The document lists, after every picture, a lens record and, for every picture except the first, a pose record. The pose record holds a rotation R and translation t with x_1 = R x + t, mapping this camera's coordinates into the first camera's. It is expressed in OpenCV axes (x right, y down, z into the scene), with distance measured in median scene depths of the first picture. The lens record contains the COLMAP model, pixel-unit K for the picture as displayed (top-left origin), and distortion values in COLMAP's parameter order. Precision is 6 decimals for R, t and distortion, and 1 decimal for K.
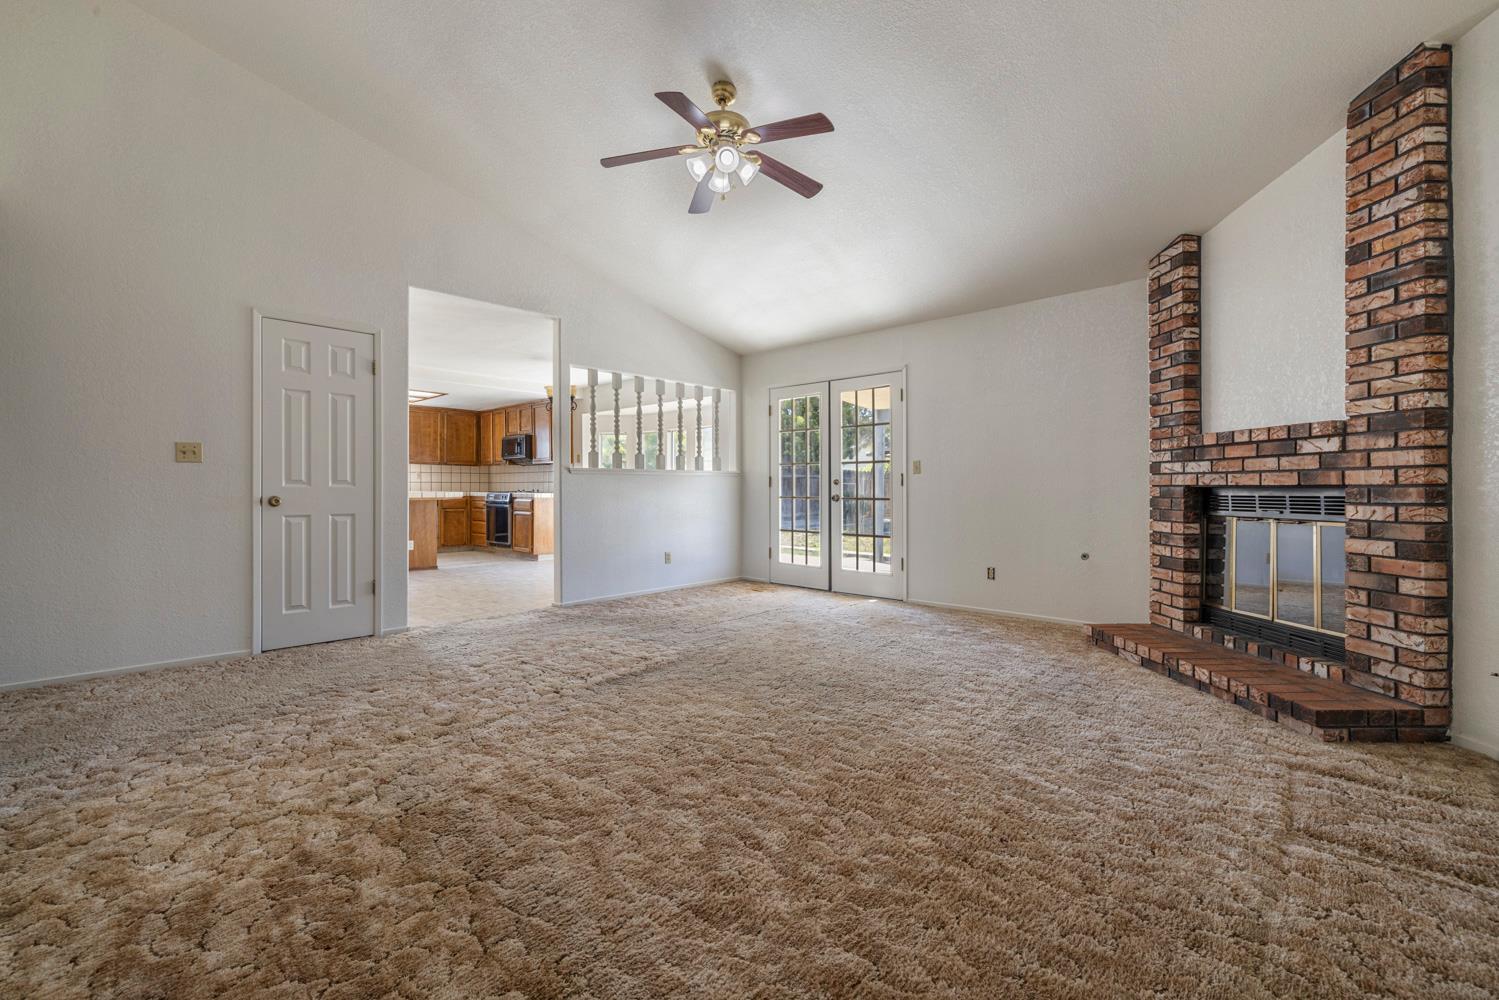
lens RADIAL K [[627.0, 0, 741.4], [0, 627.0, 493.0], [0, 0, 1]] dist [0.000048, -0.001953]
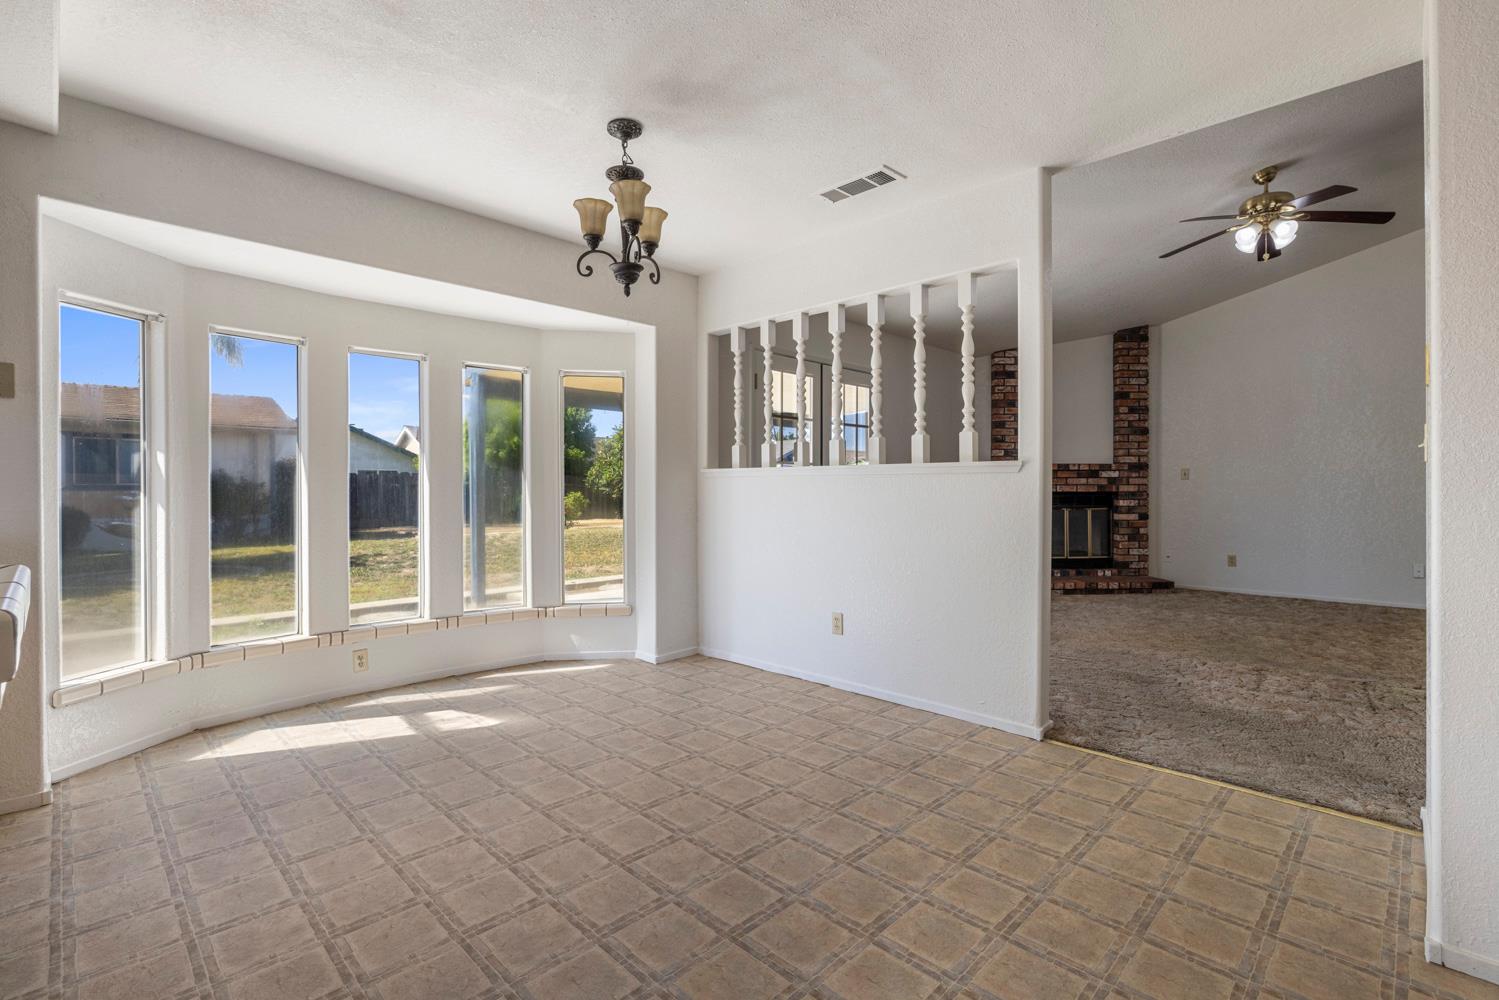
lens RADIAL K [[691.9, 0, 751.2], [0, 691.9, 493.8], [0, 0, 1]] dist [-0.007983, -0.000930]
pose [[0.012161, -0.007224, 0.999900, -1.283578], [0.011194, 0.999912, 0.007088, -0.029597], [-0.999863, 0.011106, 0.012241, 1.827462]]
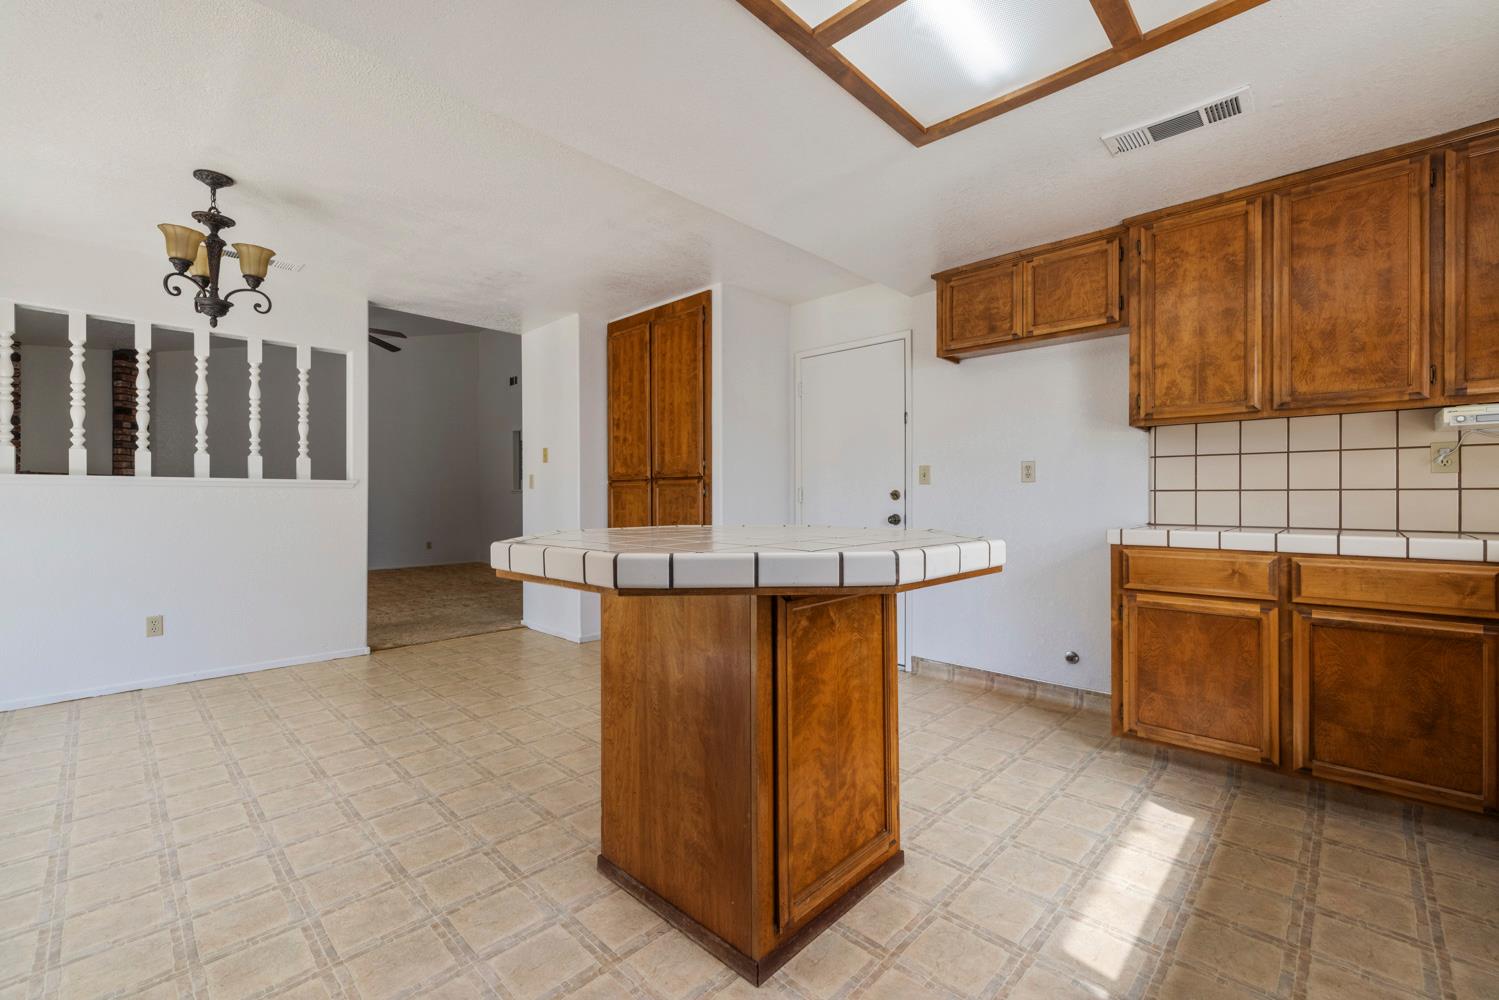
lens RADIAL K [[627.0, 0, 750.3], [0, 627.0, 502.1], [0, 0, 1]] dist [0.000048, -0.001953]
pose [[-0.999998, 0.001664, 0.001080, -1.192886], [0.001682, 0.999856, 0.016906, -0.038107], [-0.001051, 0.016908, -0.999857, 2.708117]]
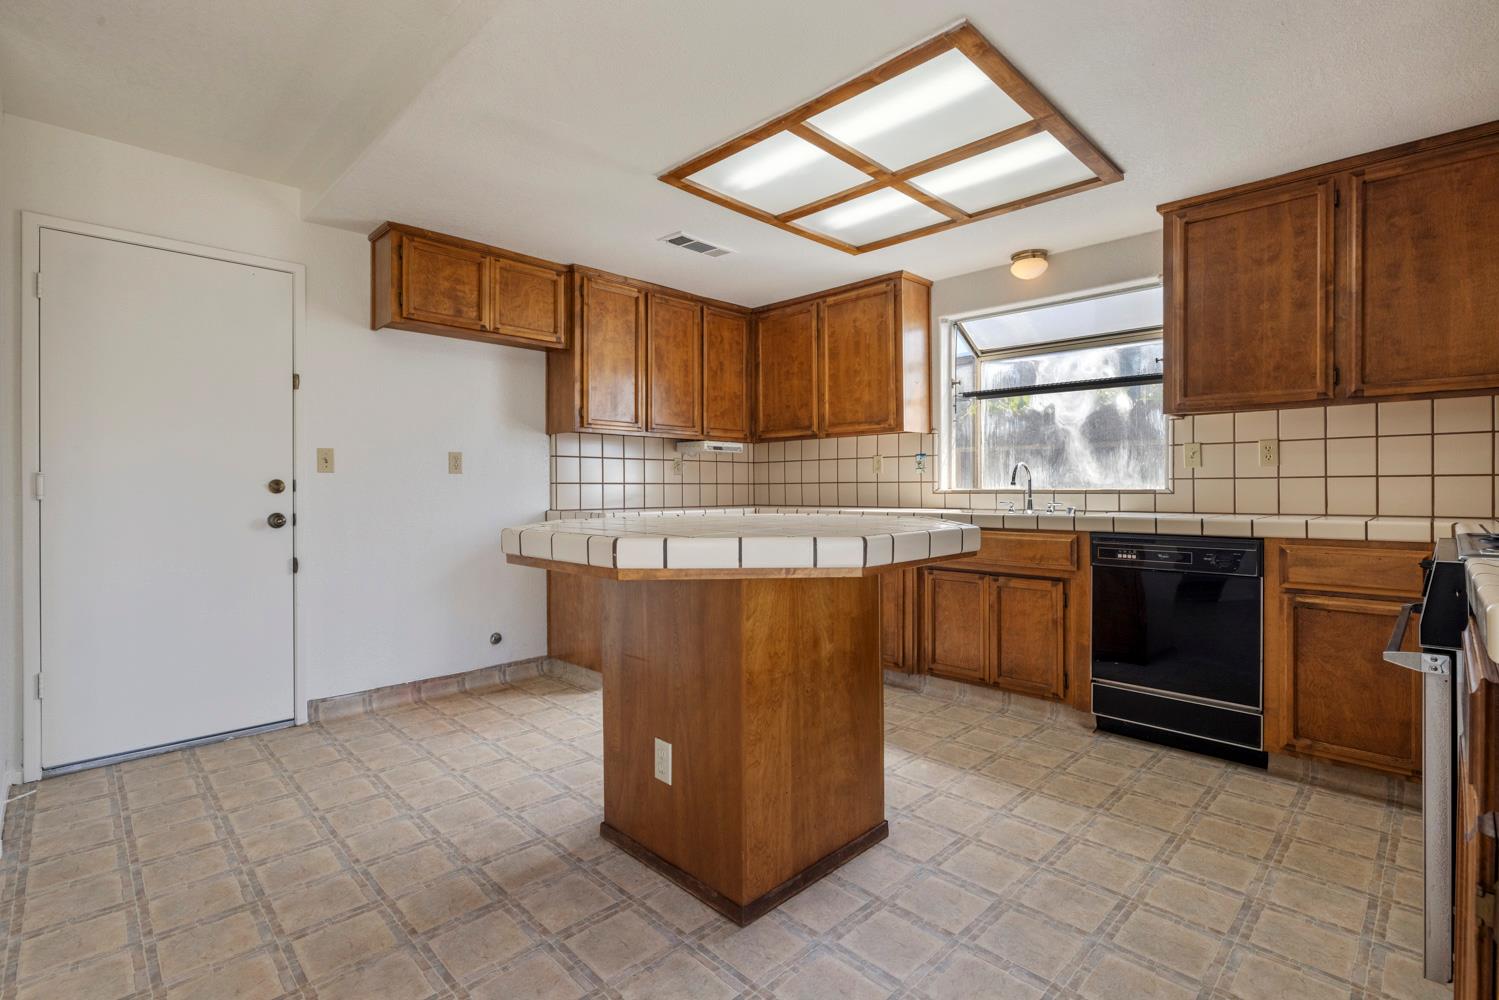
lens RADIAL K [[691.9, 0, 745.5], [0, 691.9, 493.2], [0, 0, 1]] dist [-0.007983, -0.000930]
pose [[-0.030681, 0.008623, -0.999492, -0.594785], [-0.006019, 0.999943, 0.008812, -0.033638], [0.999511, 0.006286, -0.030628, 2.217433]]
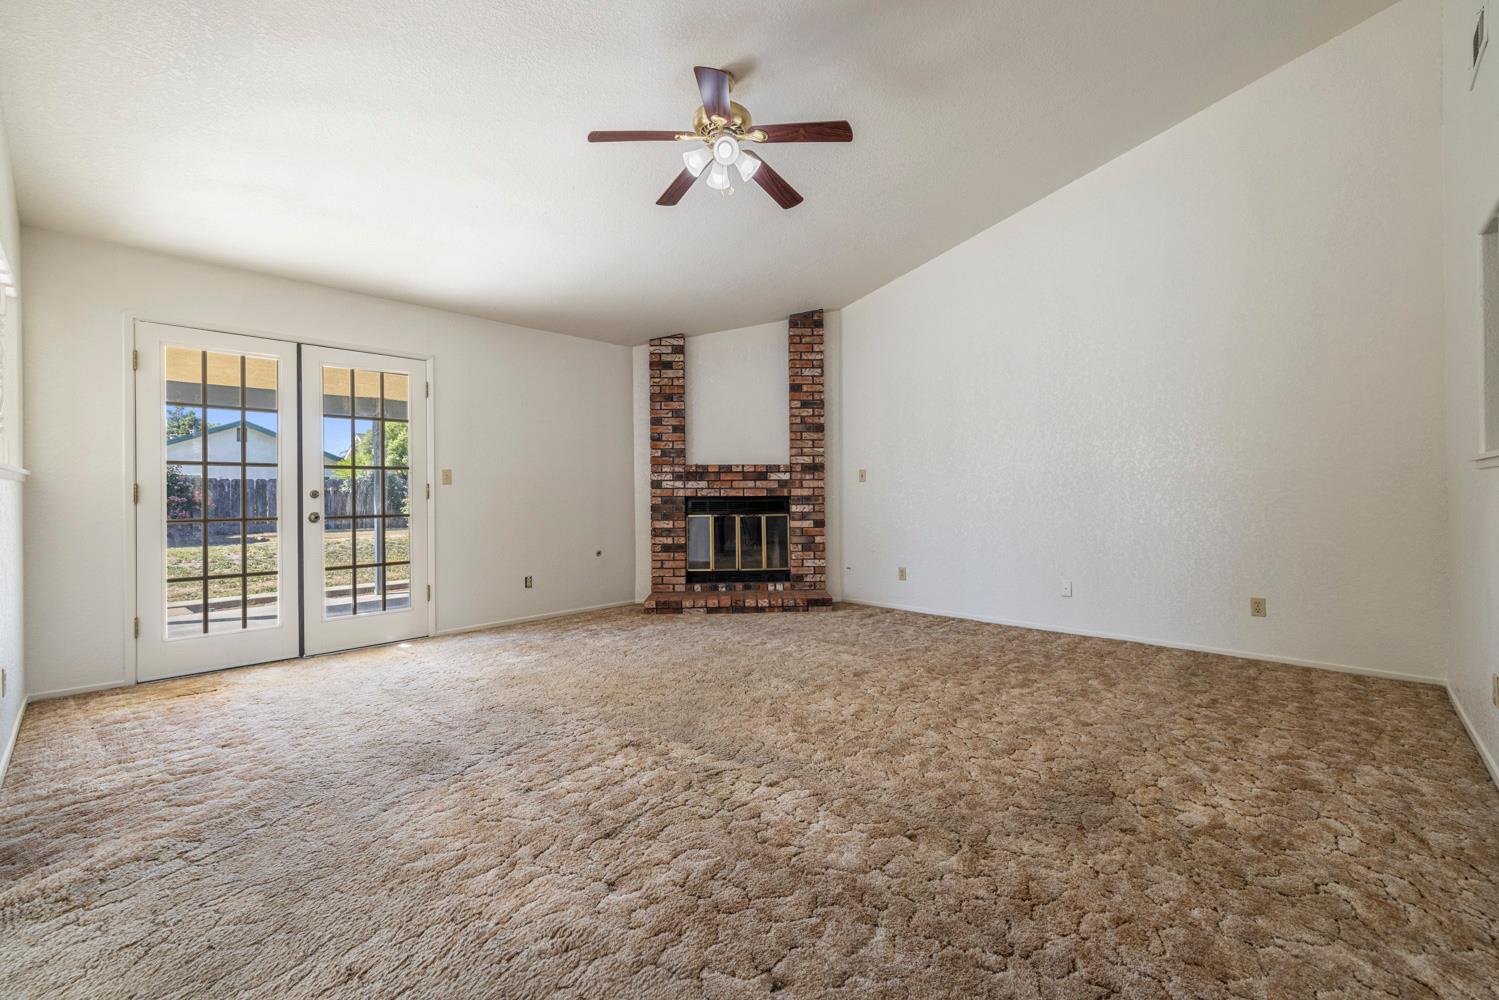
lens RADIAL K [[627.0, 0, 751.4], [0, 627.0, 495.4], [0, 0, 1]] dist [0.000048, -0.001953]
pose [[0.004568, -0.003966, 0.999982, -0.888108], [0.015362, 0.999874, 0.003896, -0.018369], [-0.999872, 0.015344, 0.004629, 0.872129]]
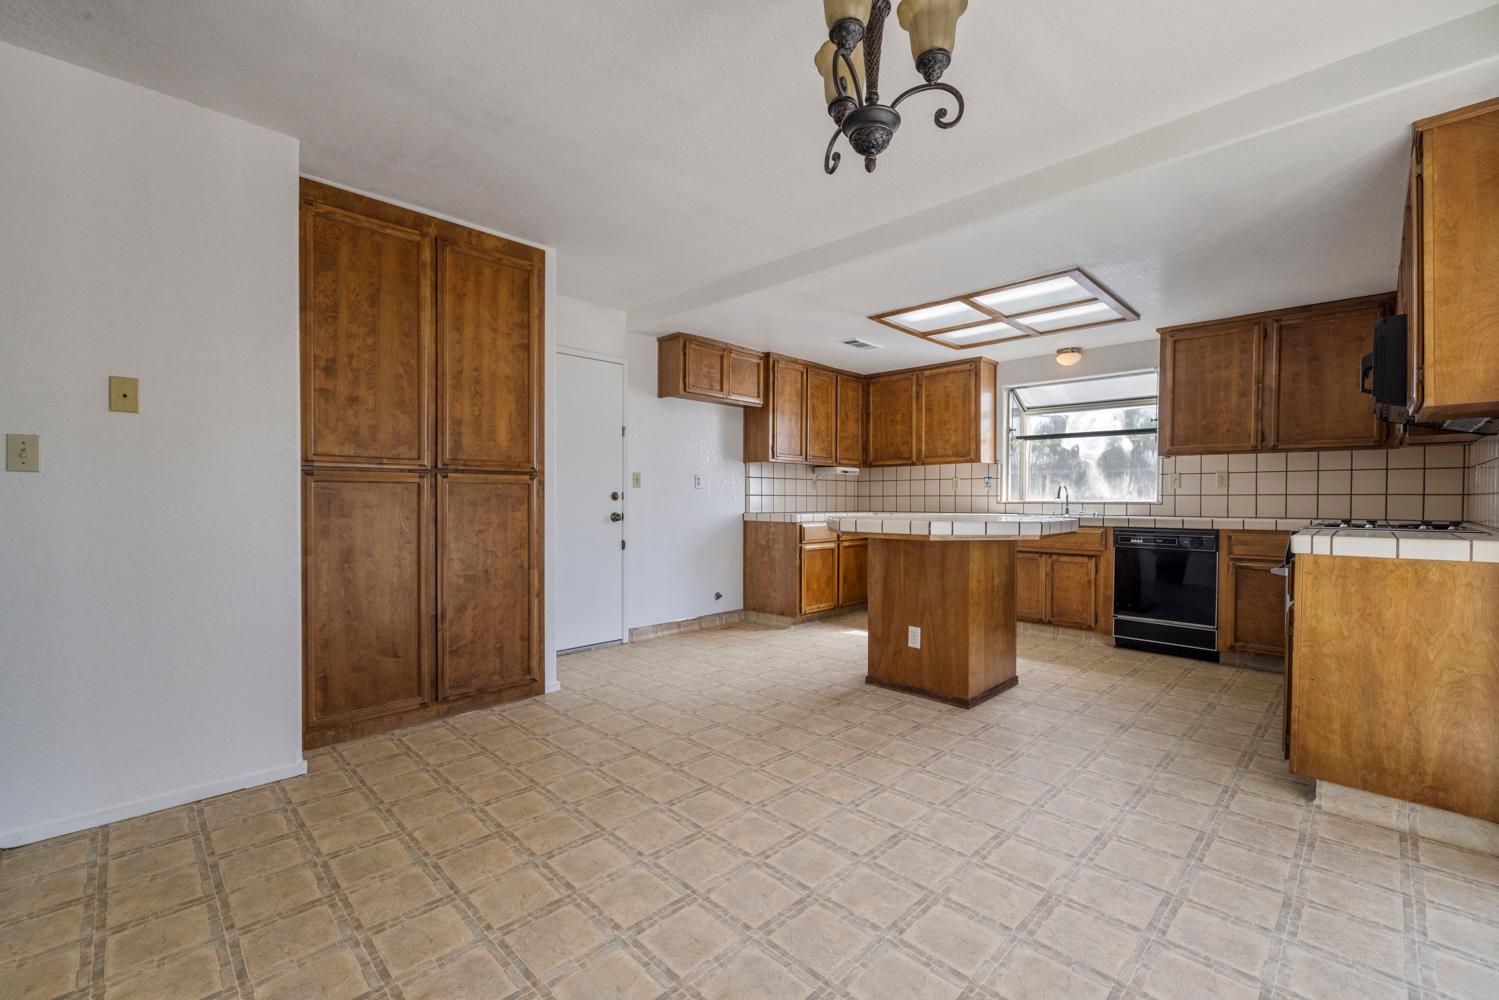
lens RADIAL K [[627.0, 0, 744.6], [0, 627.0, 512.3], [0, 0, 1]] dist [0.000048, -0.001953]
pose [[-0.027713, 0.022159, -0.999370, -0.160495], [-0.012155, 0.999673, 0.022503, -0.030295], [0.999542, 0.012771, -0.027435, 1.900094]]
